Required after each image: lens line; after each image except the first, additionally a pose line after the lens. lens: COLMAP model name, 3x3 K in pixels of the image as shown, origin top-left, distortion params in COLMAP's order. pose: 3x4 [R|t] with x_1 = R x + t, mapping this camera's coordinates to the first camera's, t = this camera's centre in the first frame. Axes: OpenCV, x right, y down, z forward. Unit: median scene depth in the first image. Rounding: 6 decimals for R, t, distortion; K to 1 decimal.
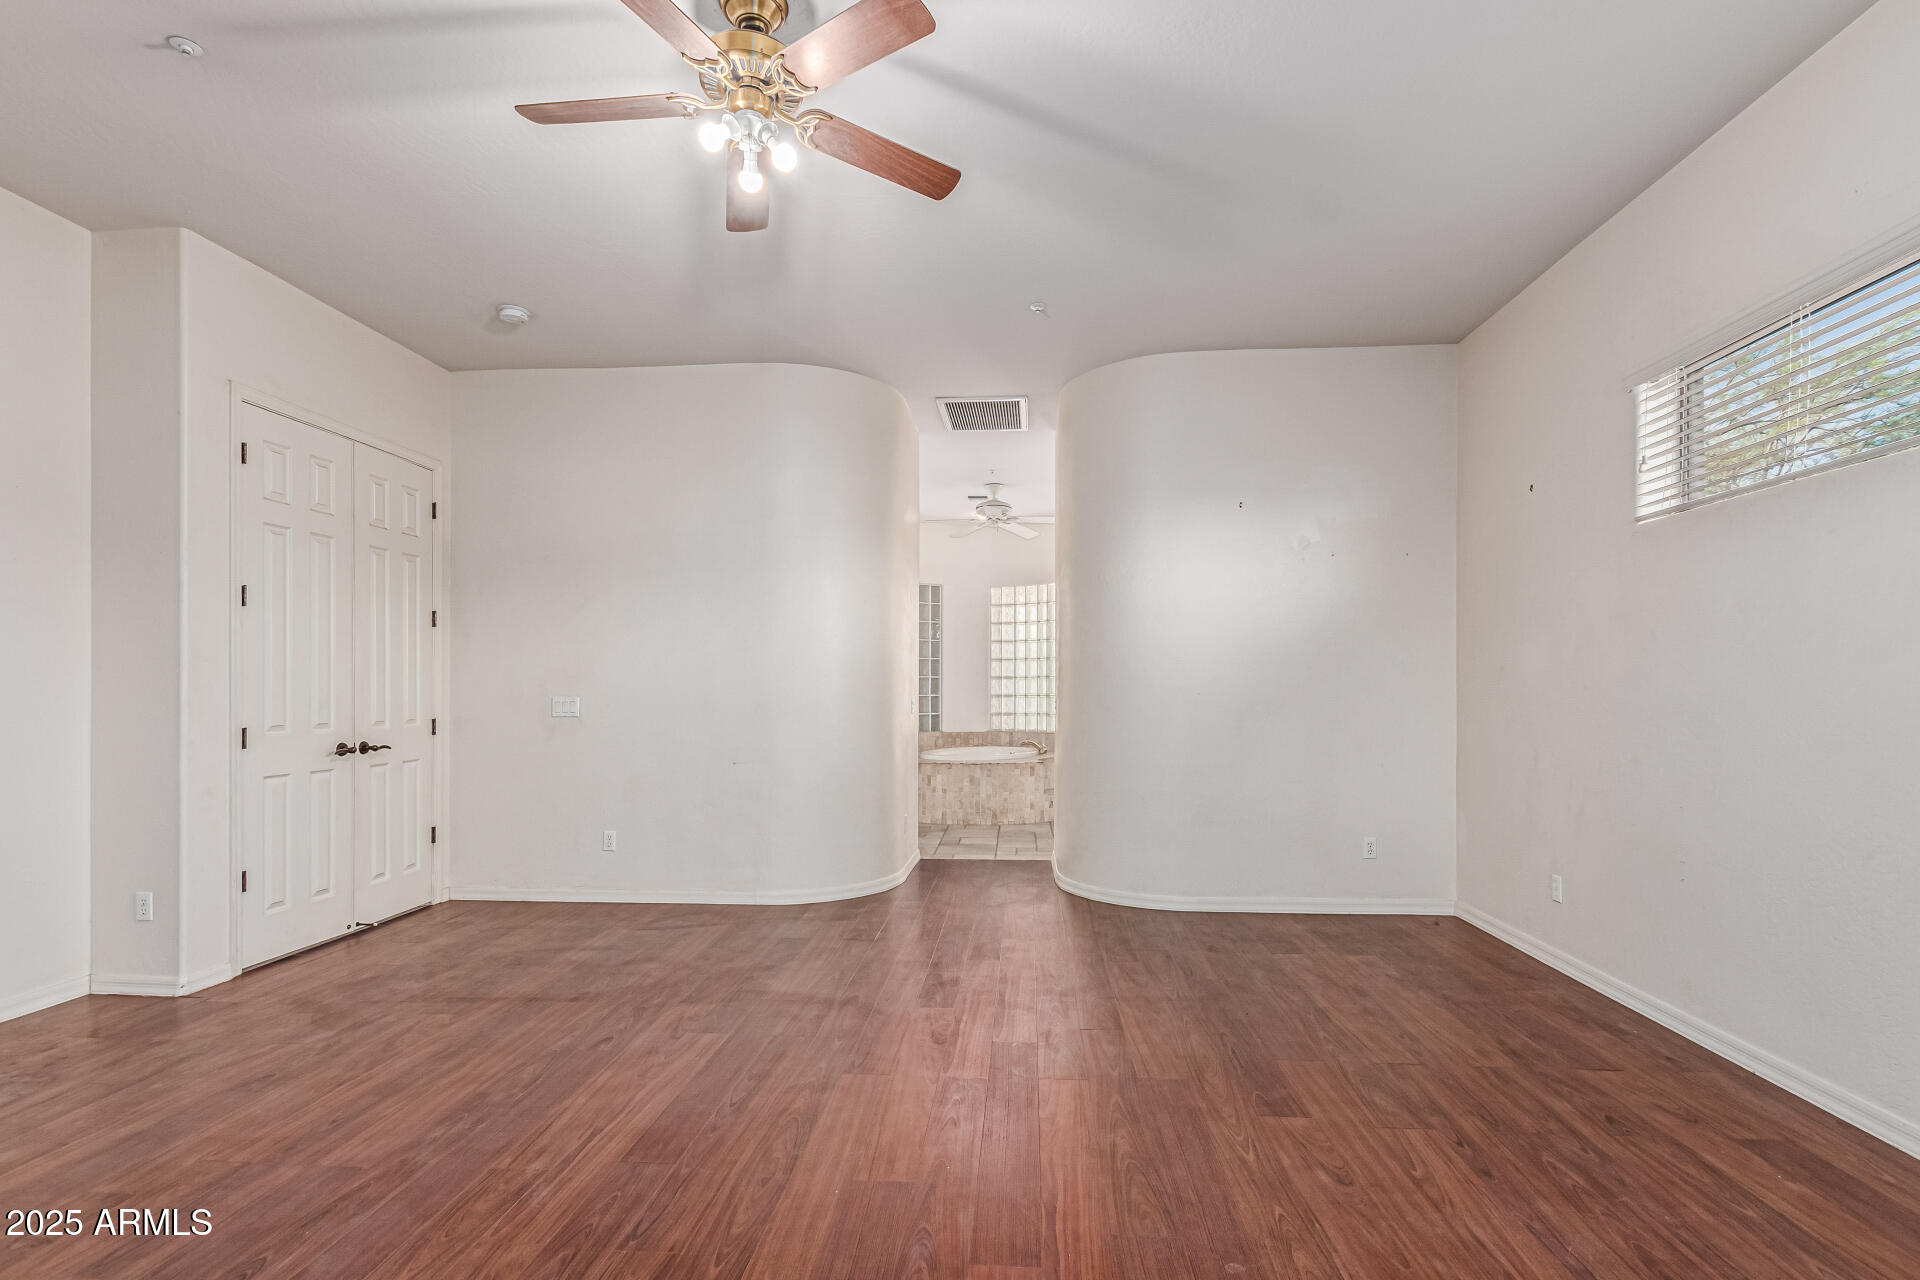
lens RADIAL K [[896.9, 0, 967.5], [0, 896.9, 680.1], [0, 0, 1]] dist [0.002192, 0.000008]
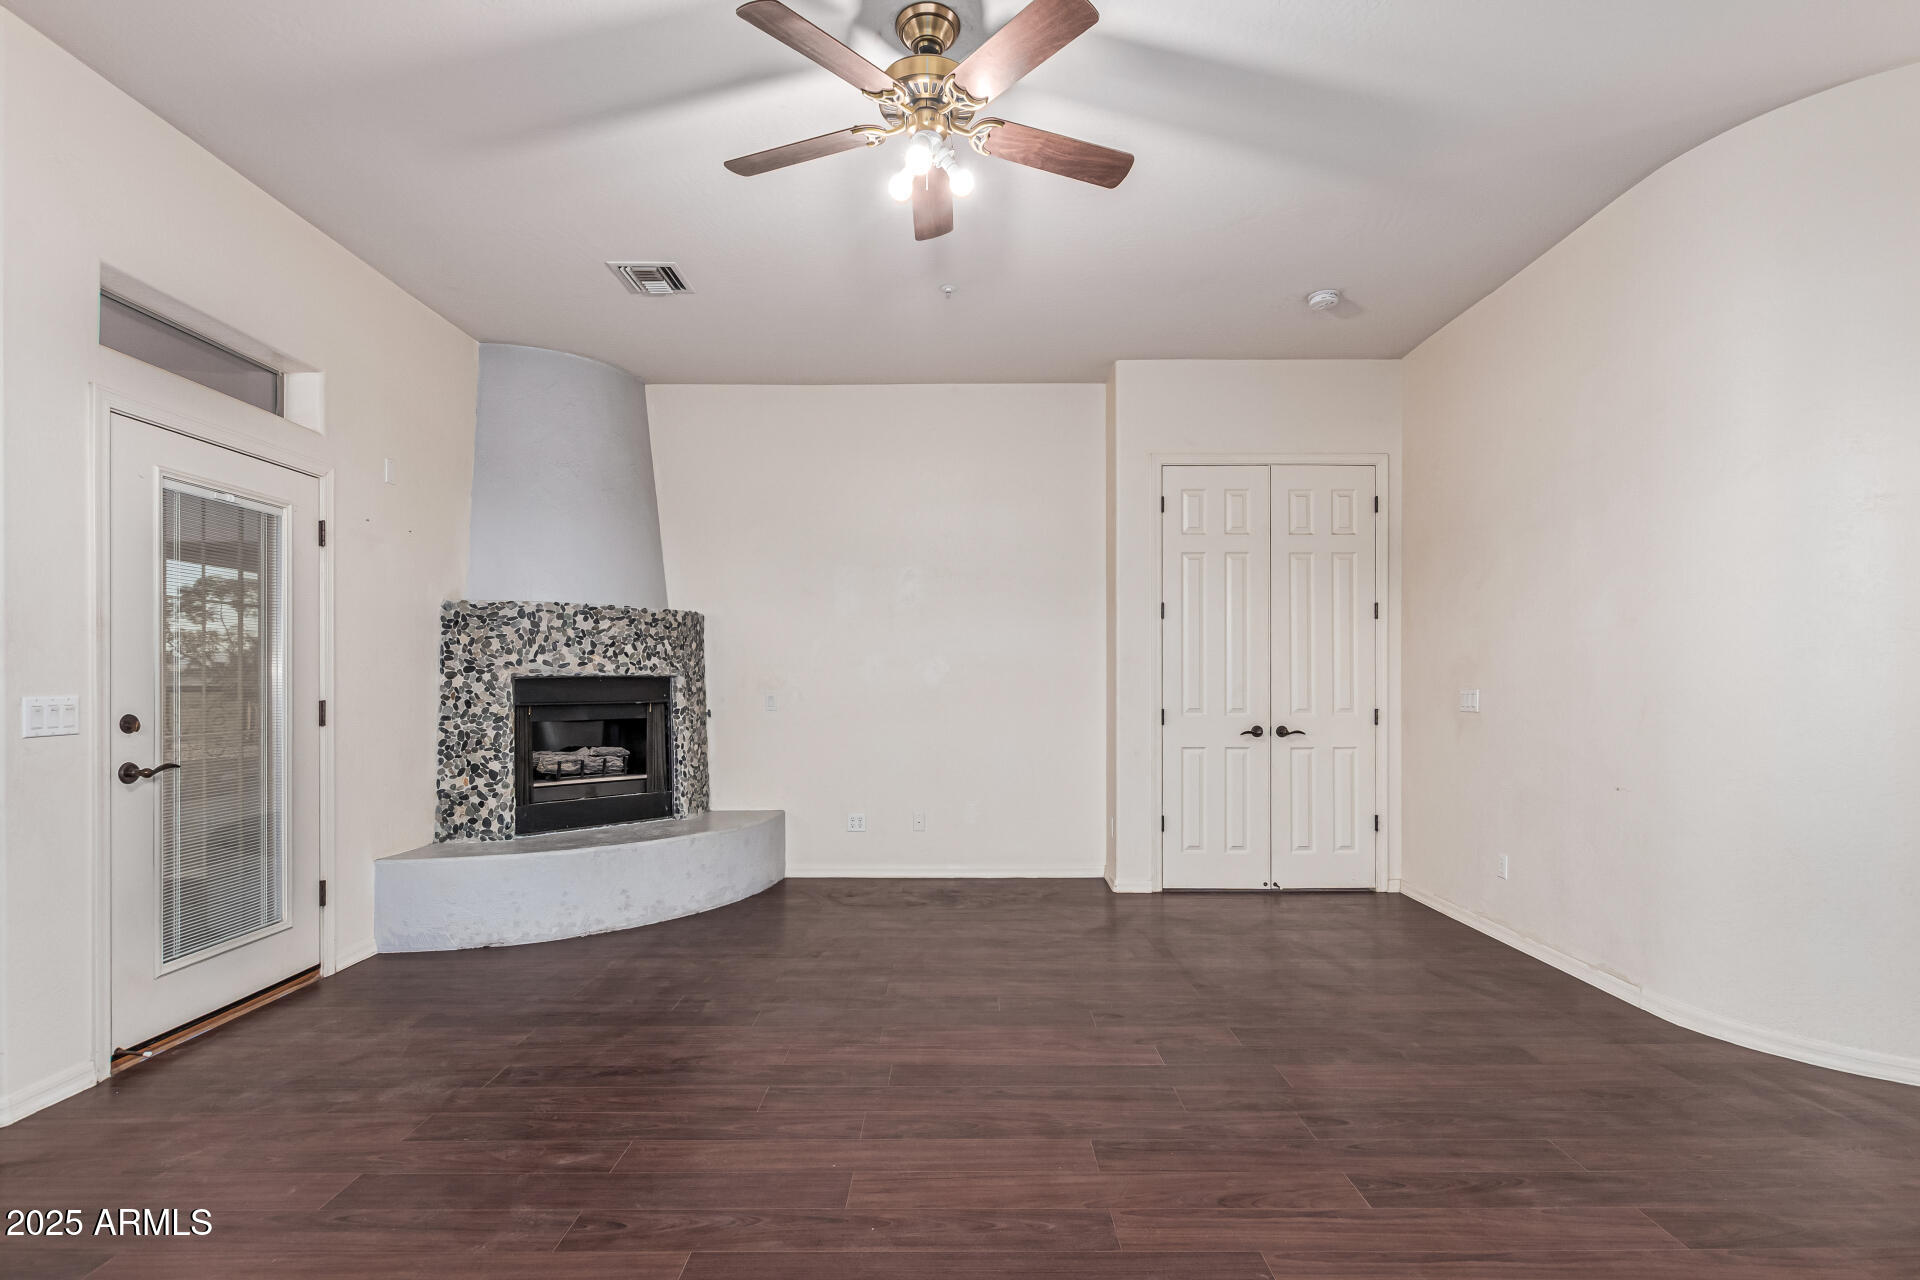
lens RADIAL K [[896.9, 0, 967.5], [0, 896.9, 680.1], [0, 0, 1]] dist [0.002192, 0.000008]
pose [[0.073455, 0.002042, -0.997296, 0.556867], [0.011198, 0.999933, 0.002872, 0.002567], [0.997236, -0.011378, 0.073428, 0.666382]]
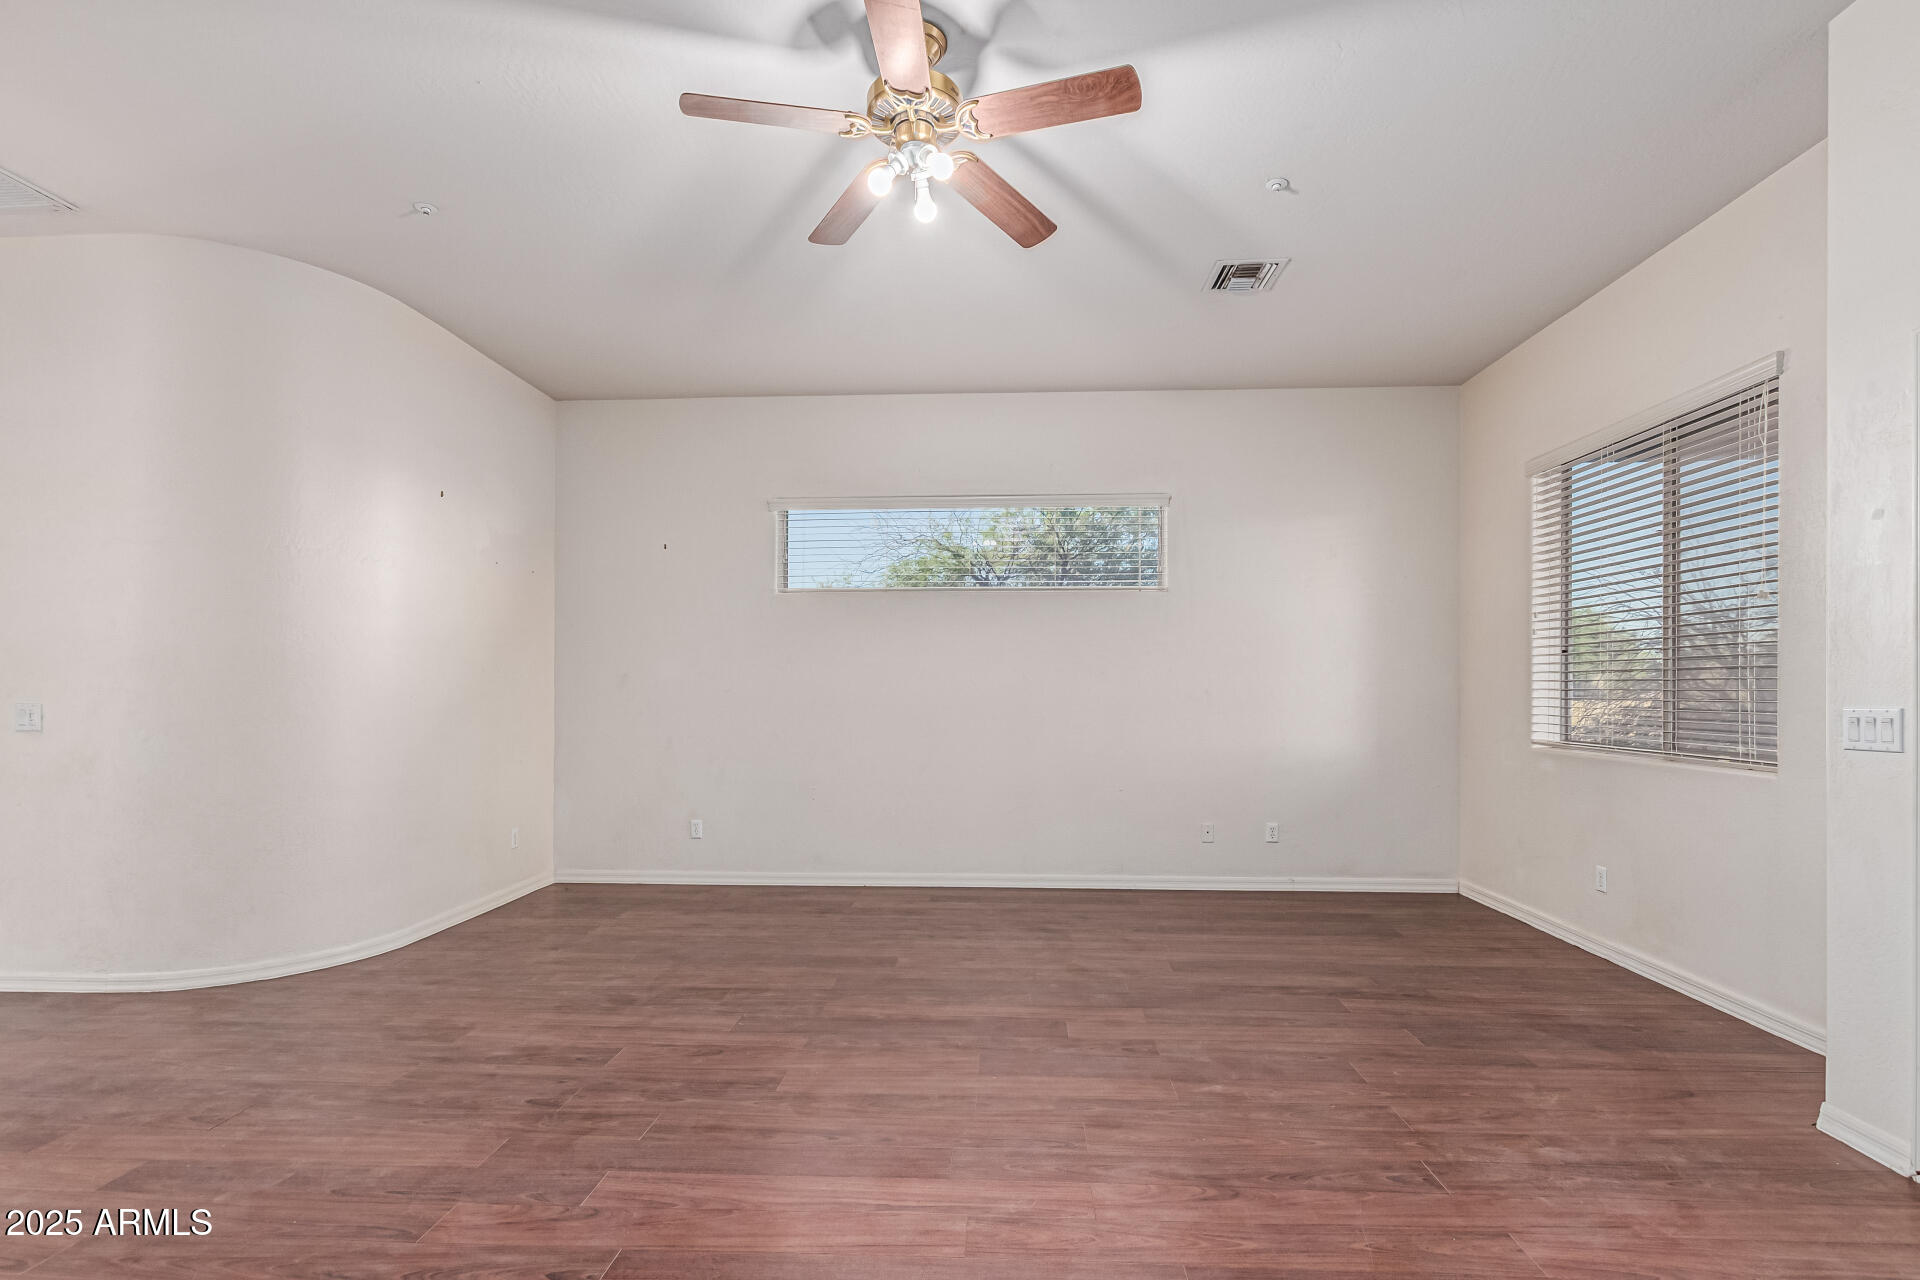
lens RADIAL K [[883.4, 0, 960.9], [0, 883.4, 694.3], [0, 0, 1]] dist [-0.000087, -0.000157]
pose [[-0.010538, -0.001083, 0.999944, -0.880343], [-0.010164, 0.999948, 0.000975, 0.006360], [-0.999893, -0.010153, -0.010549, 0.656034]]
